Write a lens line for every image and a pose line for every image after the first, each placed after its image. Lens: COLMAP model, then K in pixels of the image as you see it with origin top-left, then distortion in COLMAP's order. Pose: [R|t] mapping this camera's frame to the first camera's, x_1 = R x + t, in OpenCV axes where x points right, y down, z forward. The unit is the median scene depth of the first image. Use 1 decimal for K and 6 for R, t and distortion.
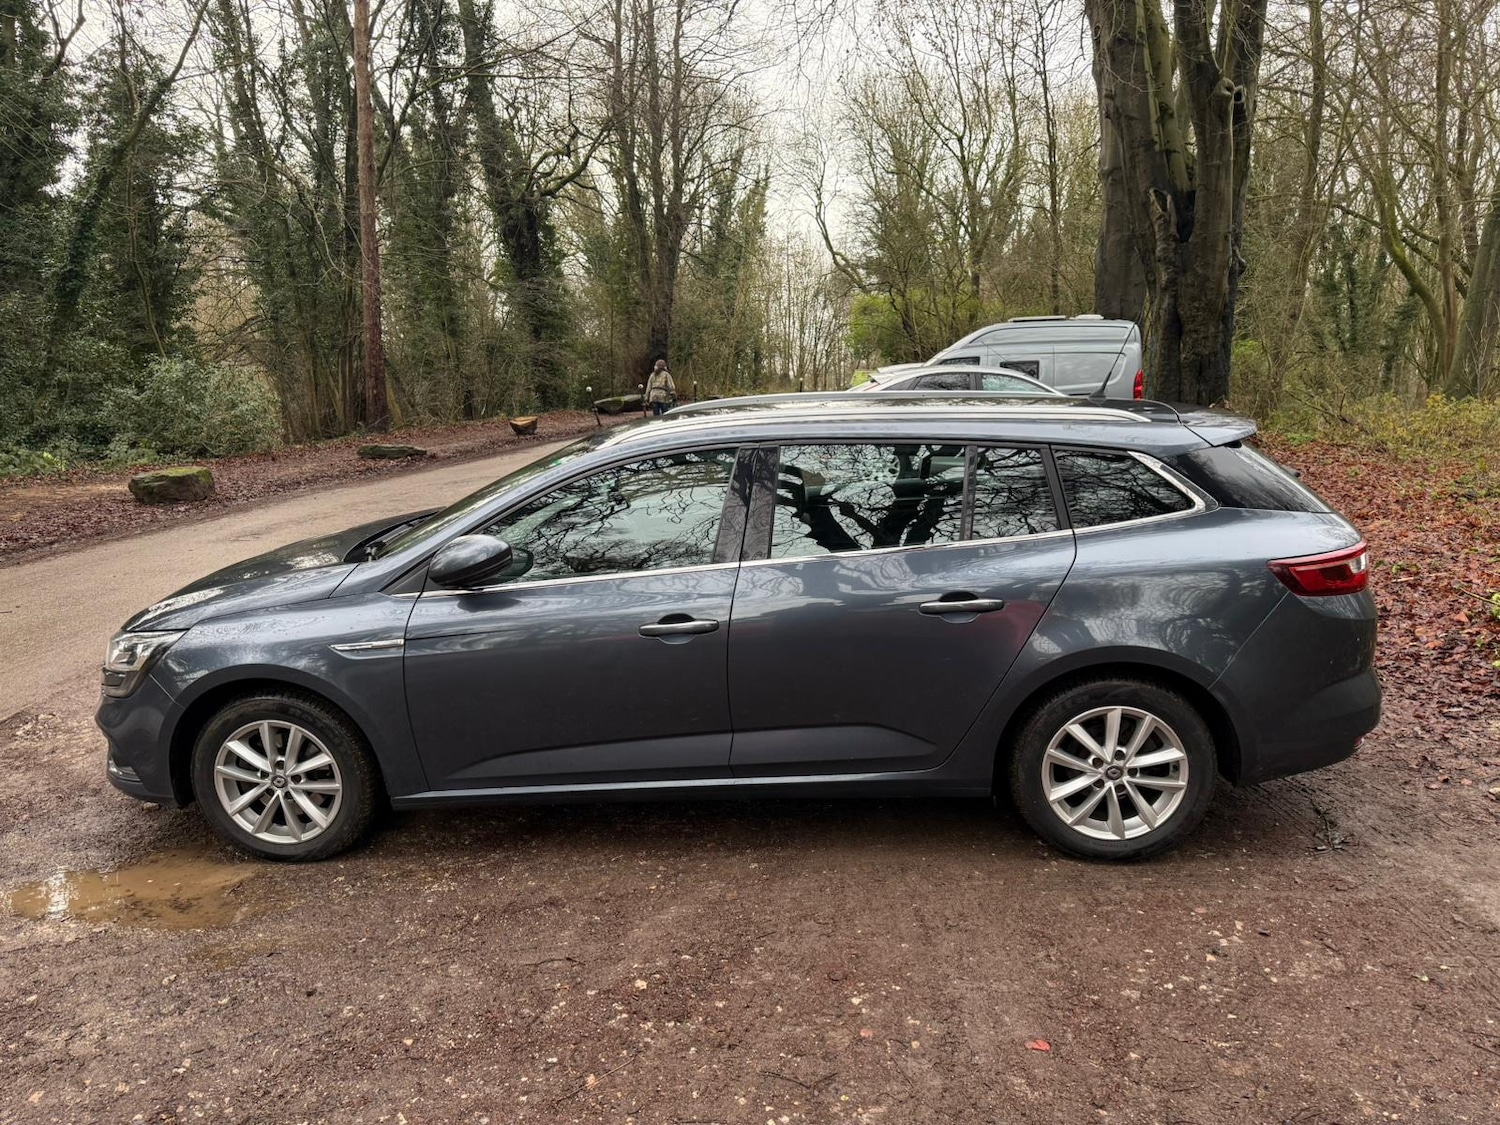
lens RADIAL K [[1035.0, 0, 743.2], [0, 1035.0, 583.5], [0, 0, 1]] dist [0.087379, -0.120492]
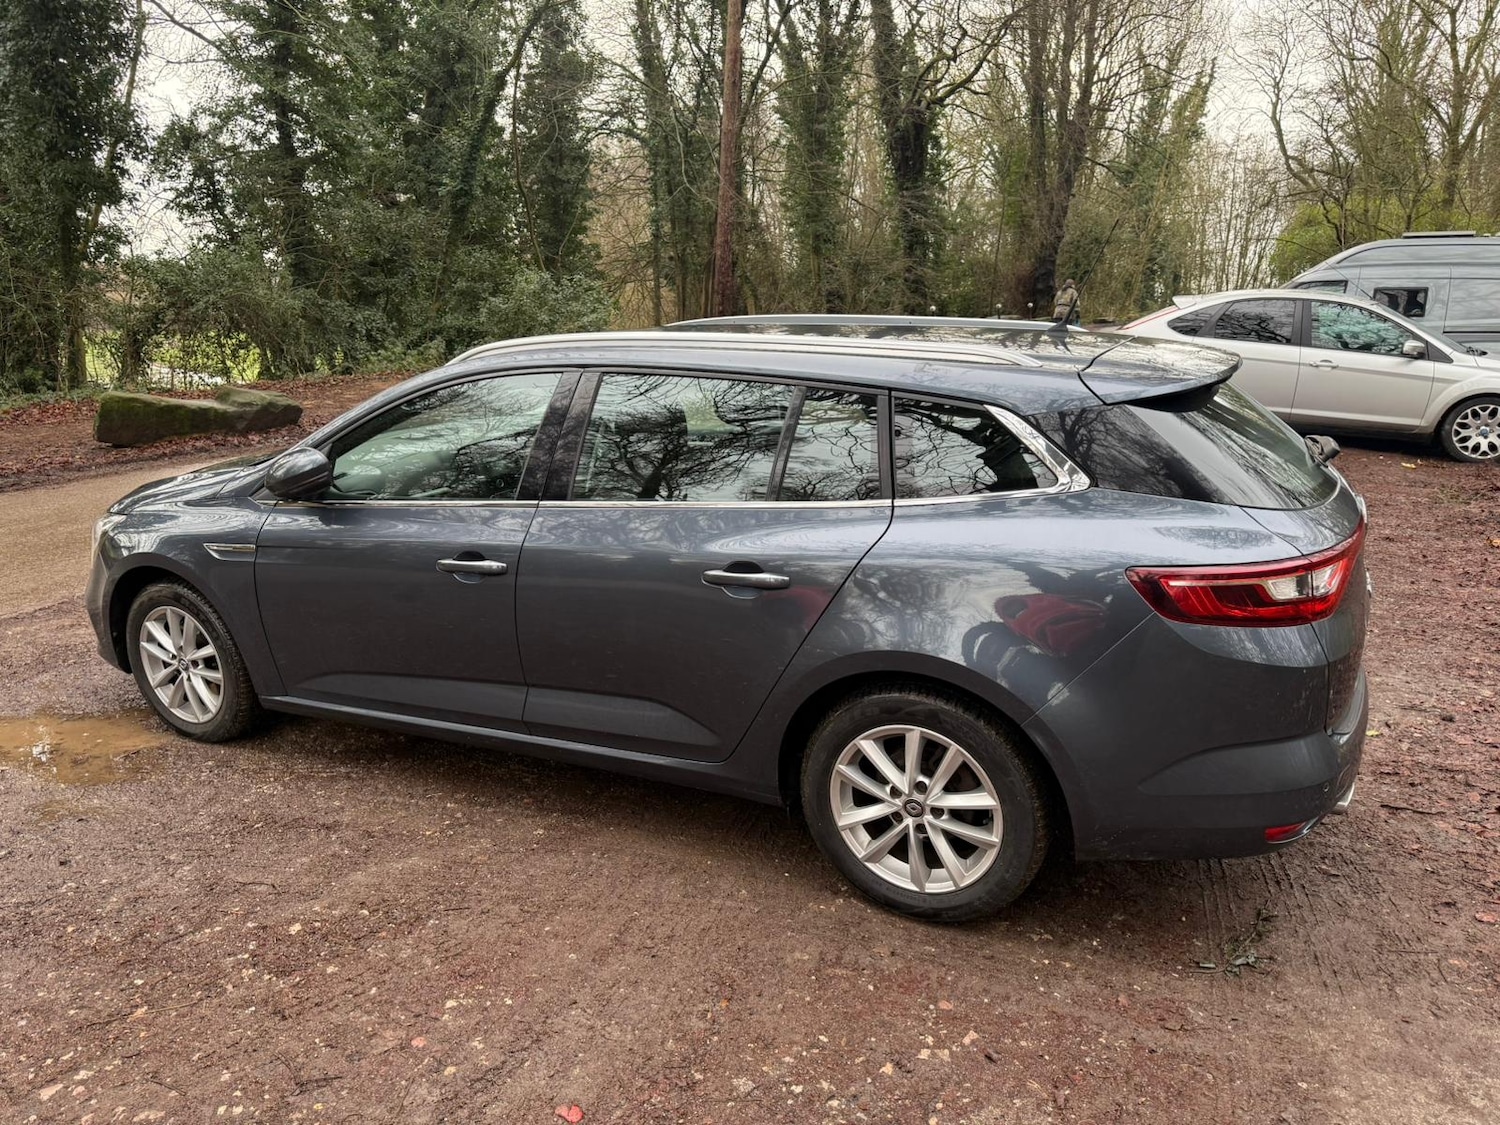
lens RADIAL K [[1056.8, 0, 741.1], [0, 1056.8, 558.4], [0, 0, 1]] dist [0.028919, -0.031400]
pose [[0.928679, 0.111813, -0.353629, 0.450750], [-0.094627, 0.993350, 0.065583, -0.043950], [0.358611, -0.027442, 0.933084, 0.187125]]
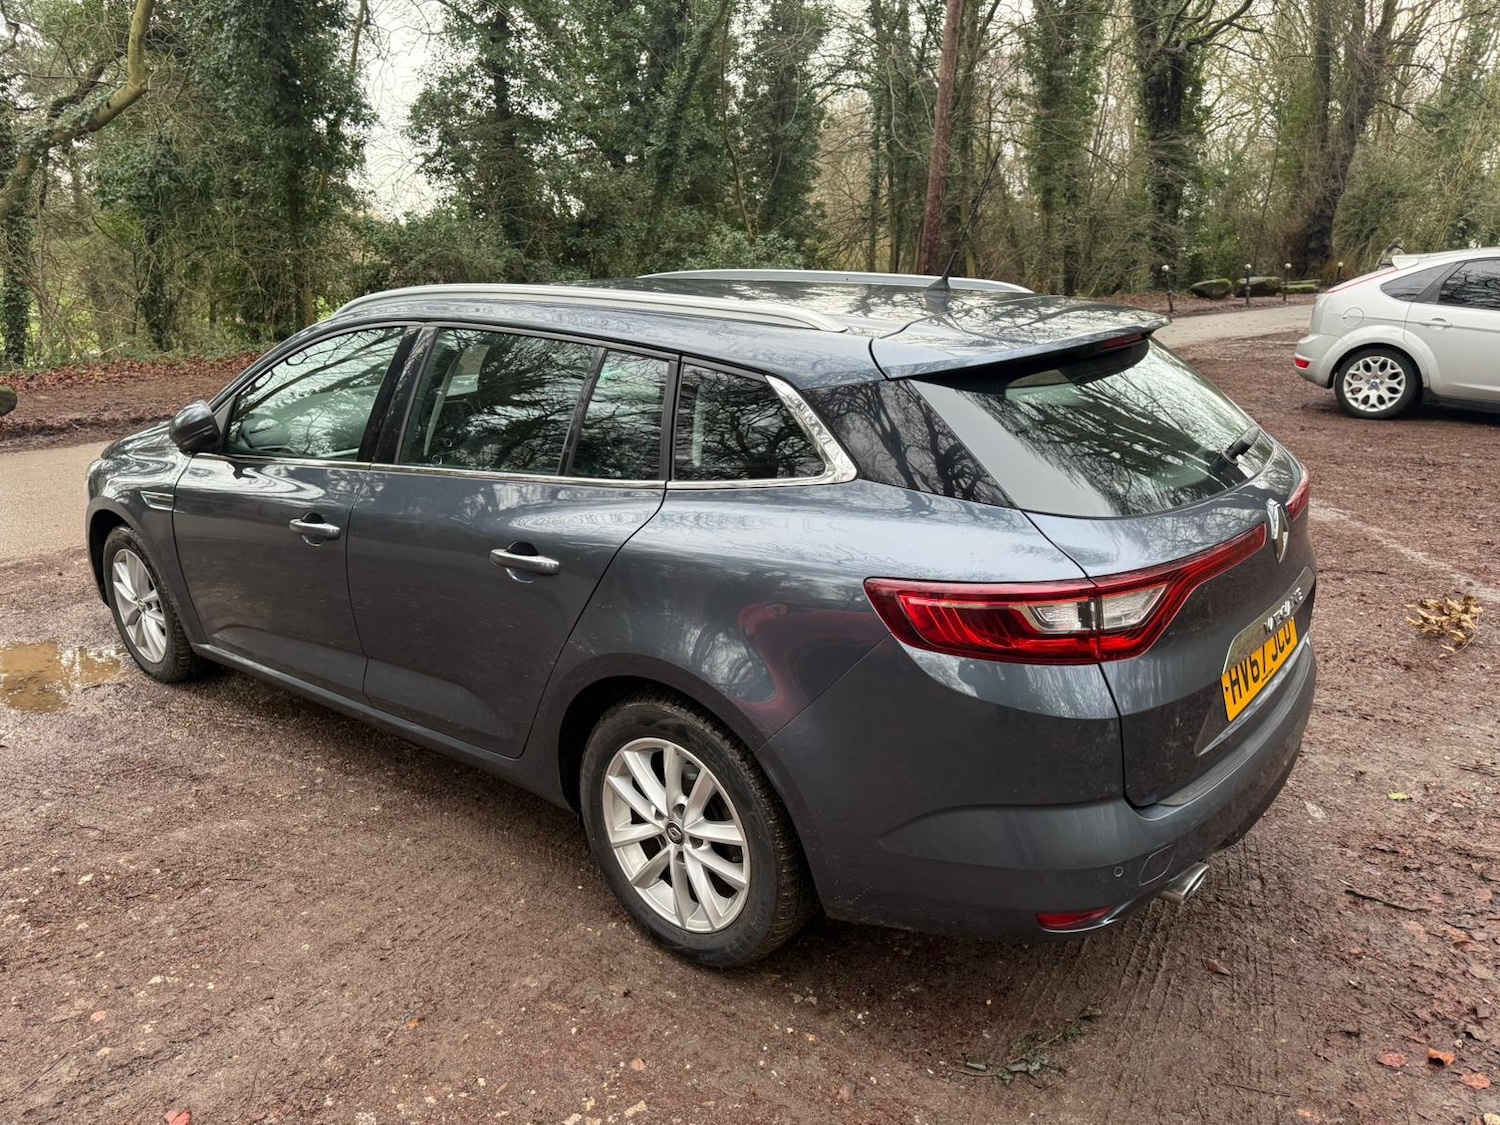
lens RADIAL K [[1060.8, 0, 744.2], [0, 1060.8, 553.7], [0, 0, 1]] dist [0.026621, -0.028932]
pose [[0.823763, 0.176610, -0.538724, 0.674764], [-0.132787, 0.983913, 0.119512, -0.085688], [0.551164, -0.026914, 0.833963, 0.397528]]
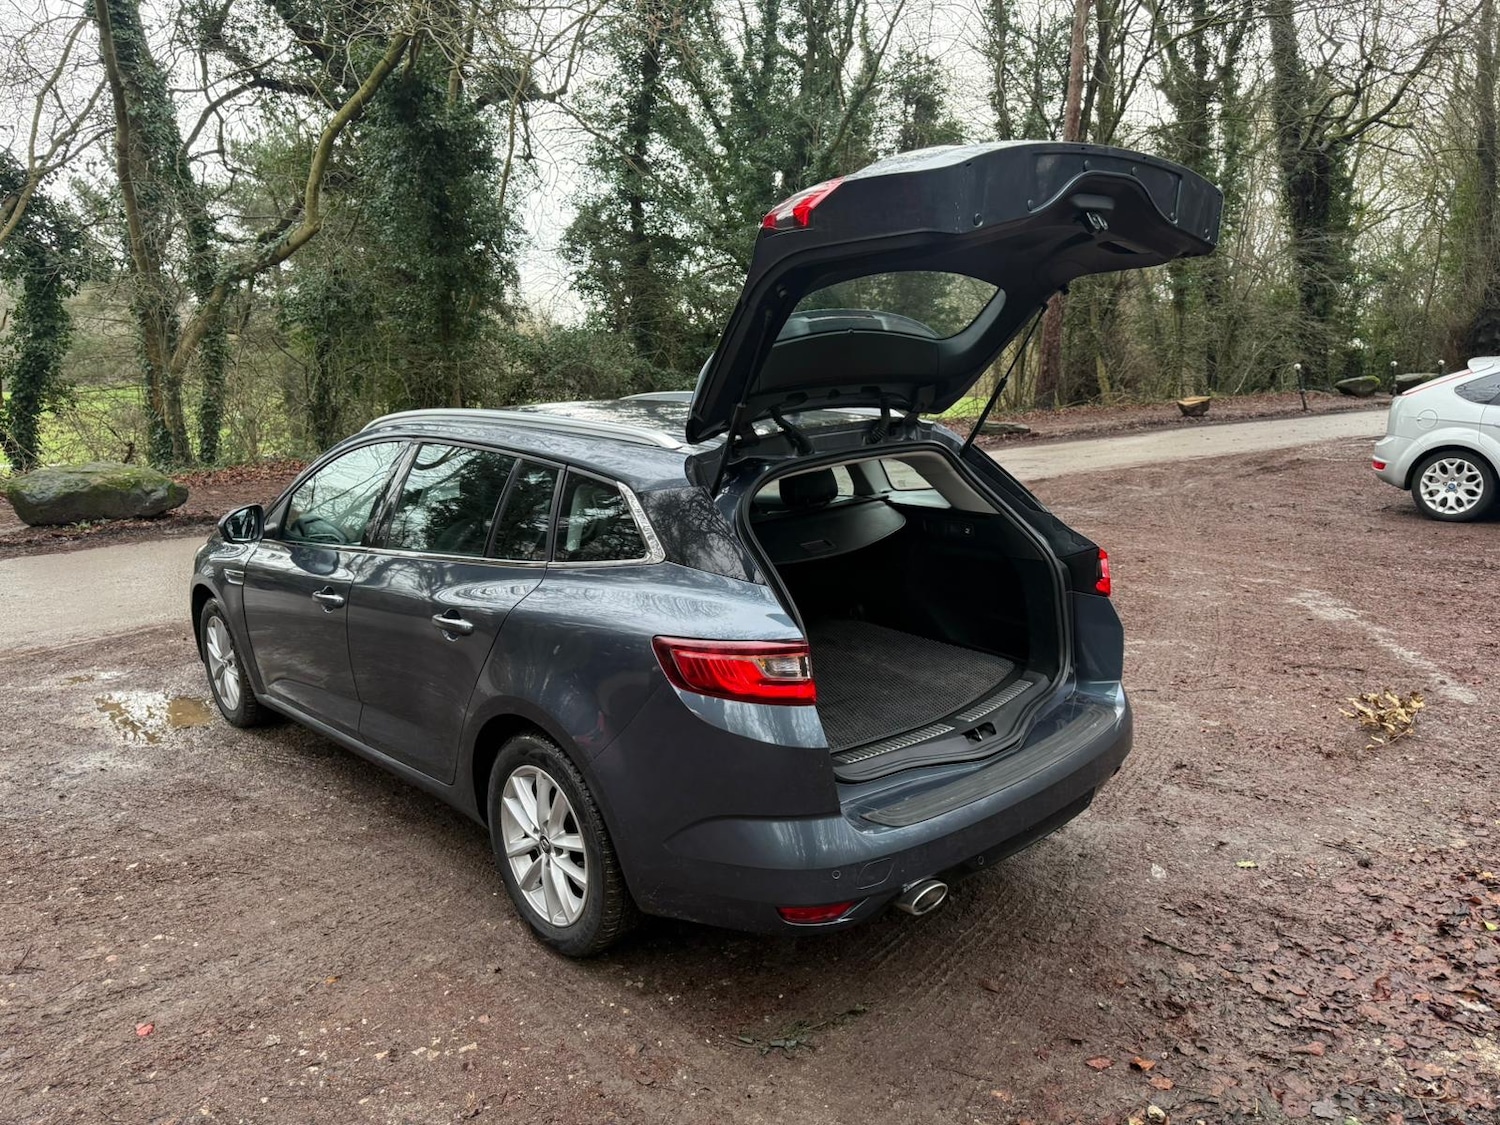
lens RADIAL K [[1056.8, 0, 741.1], [0, 1056.8, 558.4], [0, 0, 1]] dist [0.028919, -0.031400]
pose [[0.734939, 0.141321, -0.663244, 0.934995], [-0.140507, 0.988554, 0.054941, -0.115224], [0.663417, 0.052812, 0.746384, 0.394496]]
